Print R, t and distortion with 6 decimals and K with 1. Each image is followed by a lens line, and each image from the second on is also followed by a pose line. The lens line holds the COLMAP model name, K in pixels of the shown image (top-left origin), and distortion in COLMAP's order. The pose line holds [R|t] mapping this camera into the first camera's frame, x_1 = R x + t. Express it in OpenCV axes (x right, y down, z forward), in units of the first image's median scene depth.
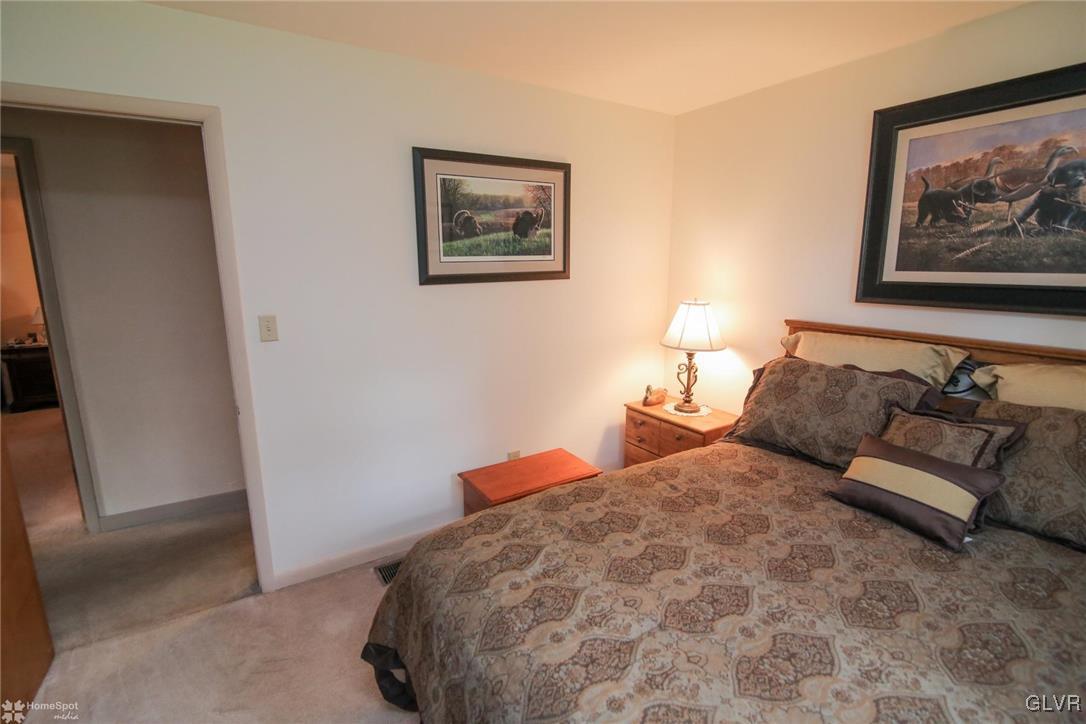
lens RADIAL K [[496.0, 0, 541.8], [0, 496.0, 358.2], [0, 0, 1]] dist [-0.020542, 0.001048]
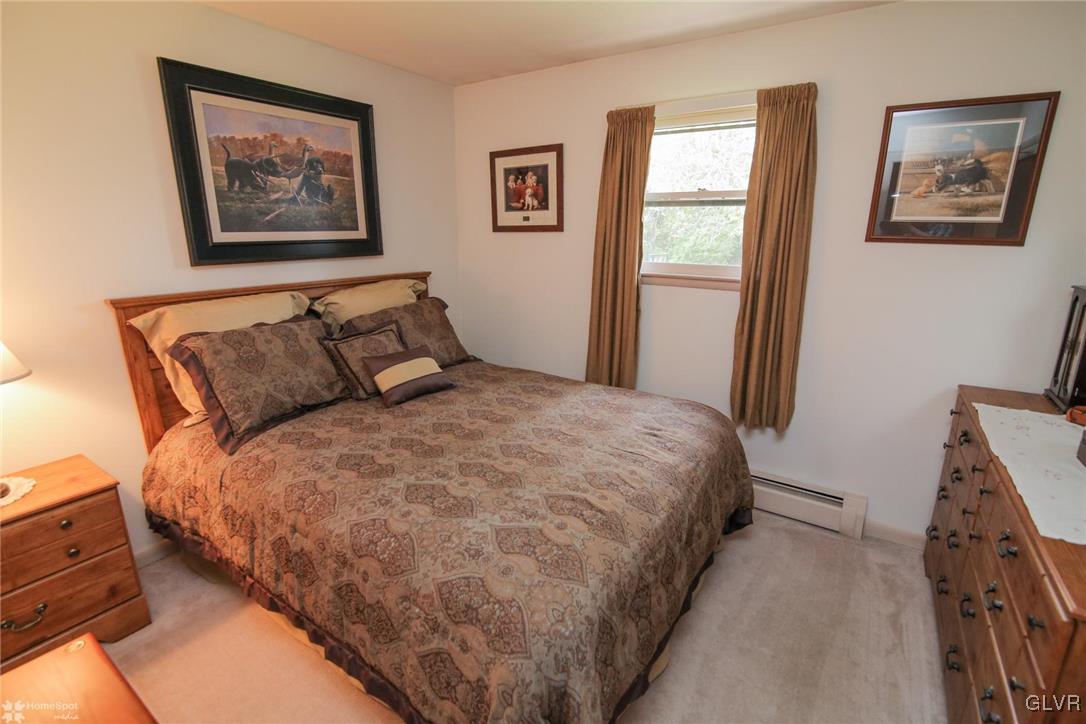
lens RADIAL K [[496.0, 0, 544.1], [0, 496.0, 357.2], [0, 0, 1]] dist [-0.020542, 0.001048]
pose [[-0.403665, -0.223881, 0.887092, -0.627506], [0.175685, 0.932586, 0.315307, -0.159374], [-0.897880, 0.283127, -0.337120, 0.931688]]
